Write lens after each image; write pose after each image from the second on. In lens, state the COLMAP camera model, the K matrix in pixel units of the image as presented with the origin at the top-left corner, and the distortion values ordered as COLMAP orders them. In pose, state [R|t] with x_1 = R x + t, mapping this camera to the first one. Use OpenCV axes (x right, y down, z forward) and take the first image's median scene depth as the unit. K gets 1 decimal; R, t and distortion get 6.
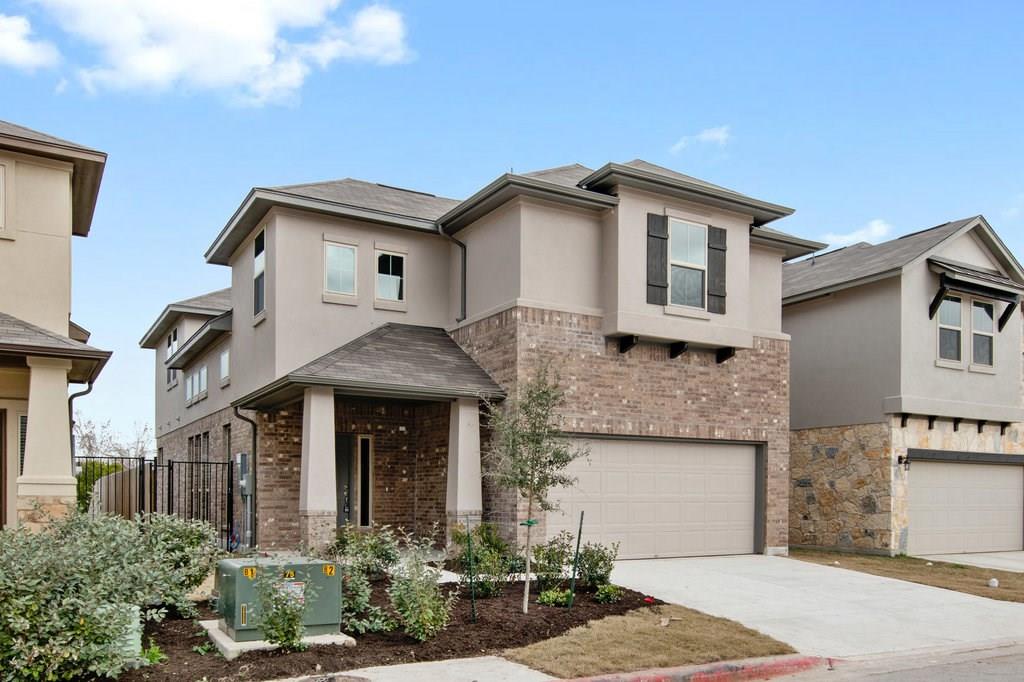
lens RADIAL K [[460.6, 0, 512.0], [0, 460.6, 341.0], [0, 0, 1]] dist [-0.000220, -0.000182]
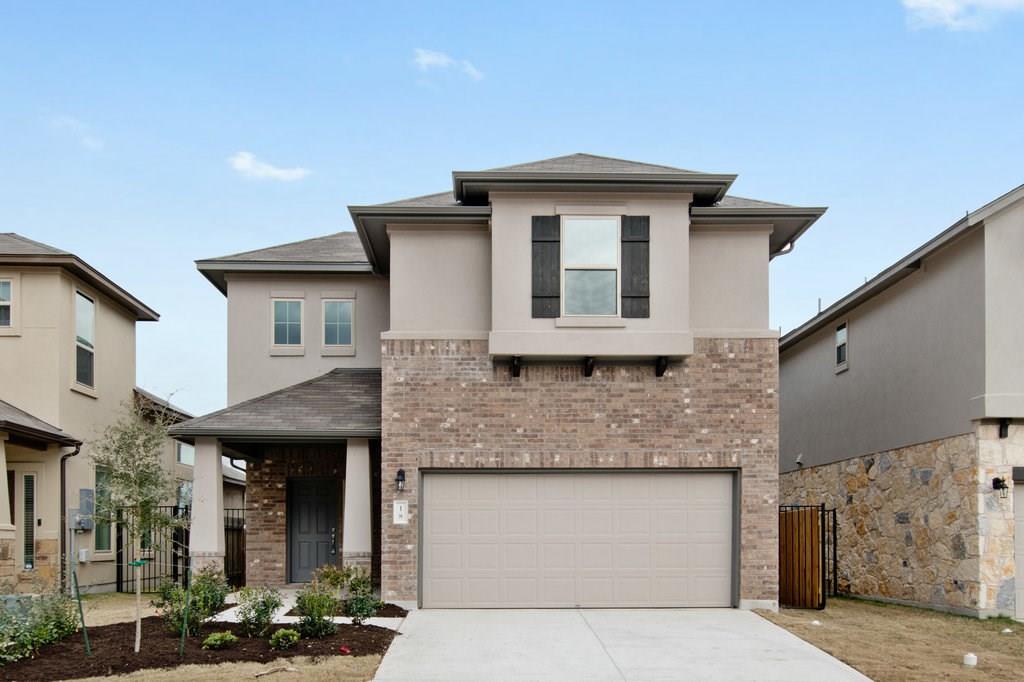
lens RADIAL K [[486.4, 0, 511.9], [0, 486.4, 371.8], [0, 0, 1]] dist [-0.000641, -0.000030]
pose [[0.954169, -0.101619, -0.281487, 0.460343], [0.100247, 0.994775, -0.019311, 0.031455], [0.281979, -0.009792, 0.959371, 0.083632]]
